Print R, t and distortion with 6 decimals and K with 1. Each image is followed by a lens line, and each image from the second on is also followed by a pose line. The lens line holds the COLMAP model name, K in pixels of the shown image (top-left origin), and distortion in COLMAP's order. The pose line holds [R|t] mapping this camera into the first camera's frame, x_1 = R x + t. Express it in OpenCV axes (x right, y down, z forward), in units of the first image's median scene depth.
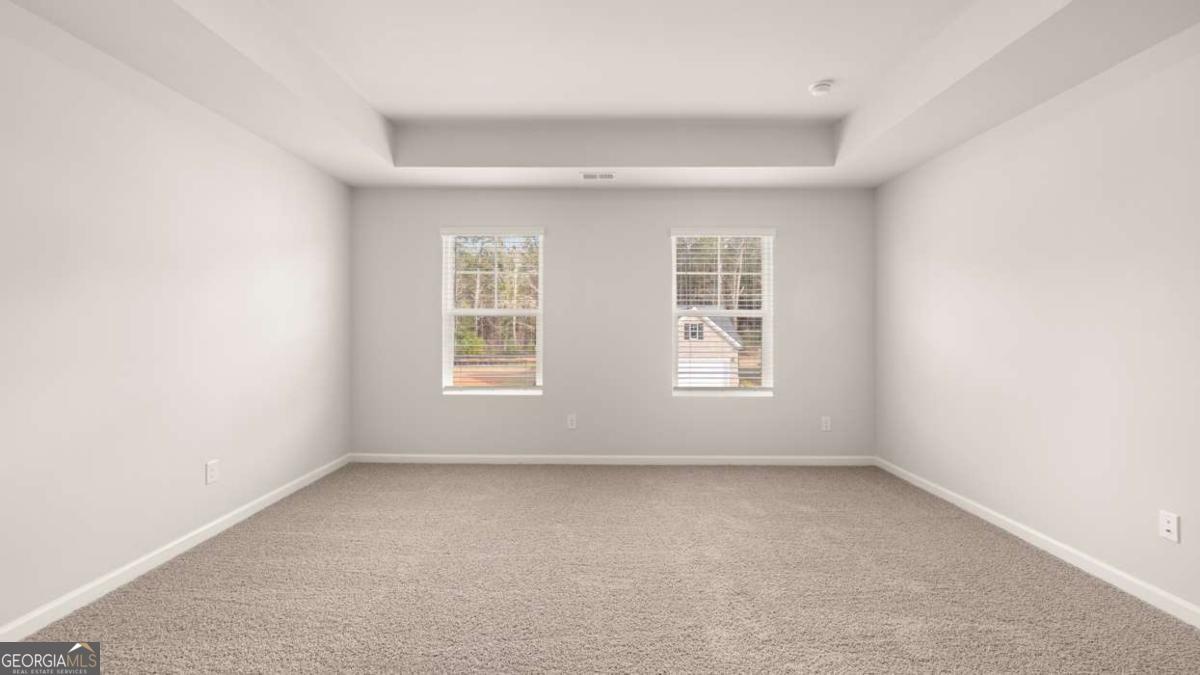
lens RADIAL K [[535.6, 0, 601.3], [0, 535.6, 335.4], [0, 0, 1]] dist [0.025645, 0.000093]
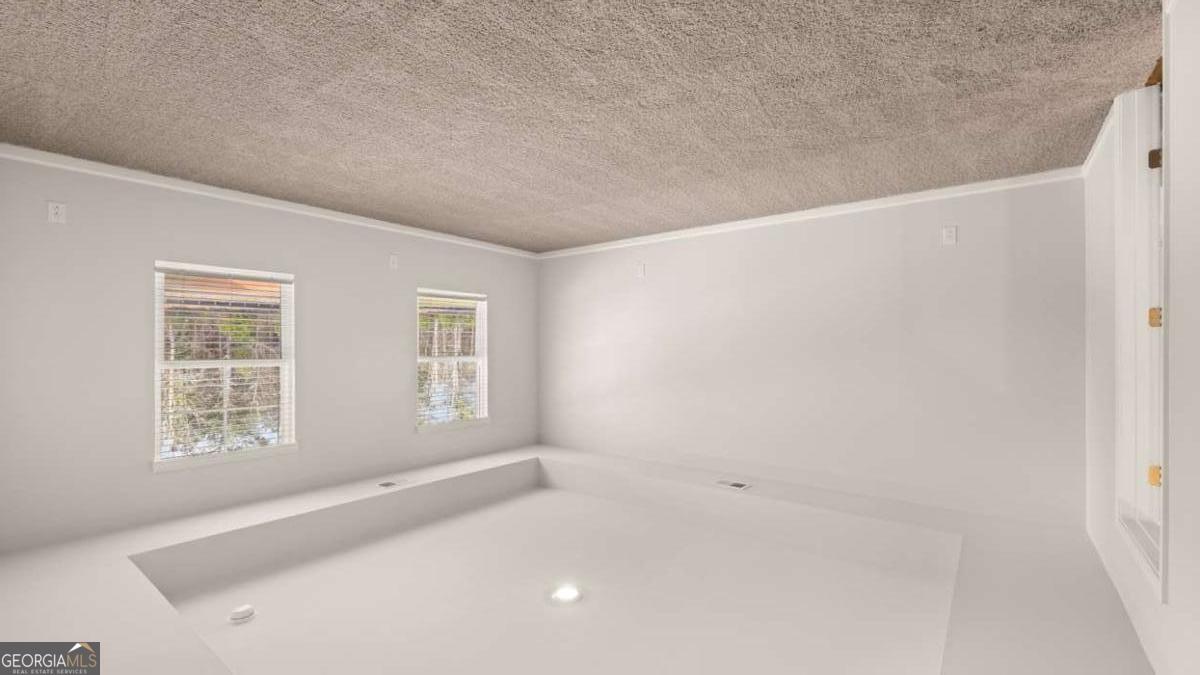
lens RADIAL K [[535.6, 0, 599.8], [0, 535.6, 342.0], [0, 0, 1]] dist [0.025645, 0.000093]
pose [[-0.605645, -0.004047, -0.795725, 0.257834], [0.010840, -0.999936, -0.003165, 0.001409], [-0.795661, -0.010543, 0.605650, -0.004816]]
